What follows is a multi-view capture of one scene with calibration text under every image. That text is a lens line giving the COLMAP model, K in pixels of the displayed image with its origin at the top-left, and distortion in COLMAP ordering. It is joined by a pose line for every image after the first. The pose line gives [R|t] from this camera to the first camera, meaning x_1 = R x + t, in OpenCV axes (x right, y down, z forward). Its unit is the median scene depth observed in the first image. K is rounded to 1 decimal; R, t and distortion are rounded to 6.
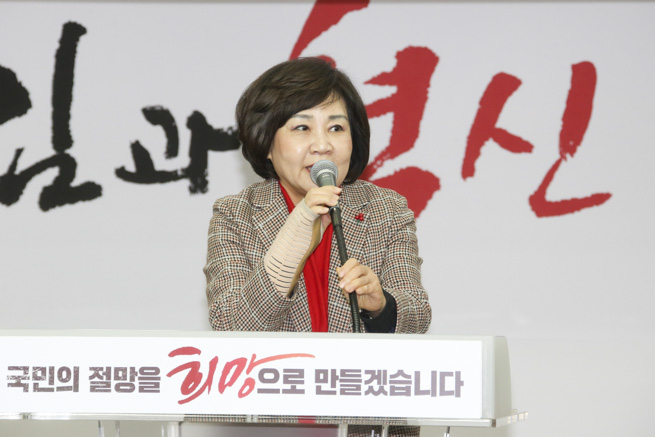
lens RADIAL K [[3961.6, 0, 327.5], [0, 3961.6, 218.5], [0, 0, 1]] dist [1.239240, 9.467103]
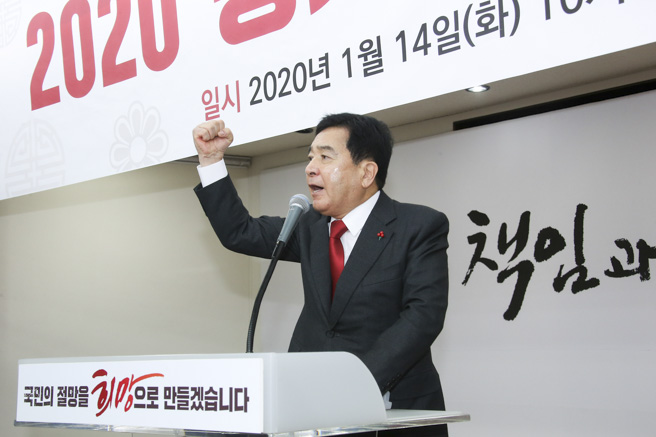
lens RADIAL K [[968.4, 0, 328.0], [0, 968.4, 218.5], [0, 0, 1]] dist [0.155928, 0.078858]
pose [[0.807193, -0.108086, -0.580307, 0.204269], [0.044542, 0.991443, -0.122705, 0.026235], [0.588604, 0.073198, 0.805101, 0.789733]]
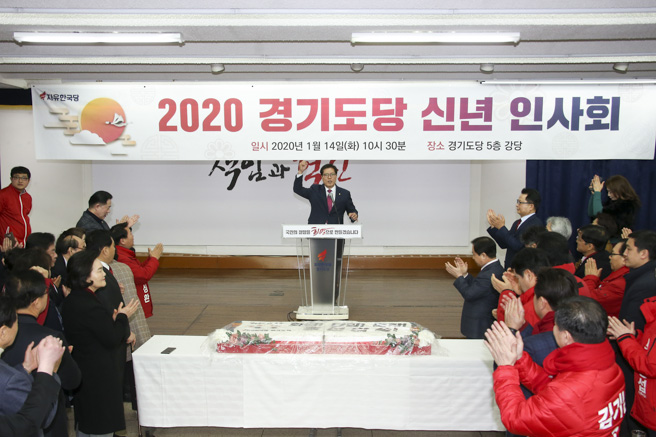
lens RADIAL K [[720.0, 0, 328.0], [0, 720.0, 218.5], [0, 0, 1]] dist [-0.011164, -0.015446]
pose [[0.992479, -0.027083, 0.119385, -0.149642], [0.012704, 0.992741, 0.119596, -0.117439], [-0.121757, -0.117180, 0.985619, -0.128261]]
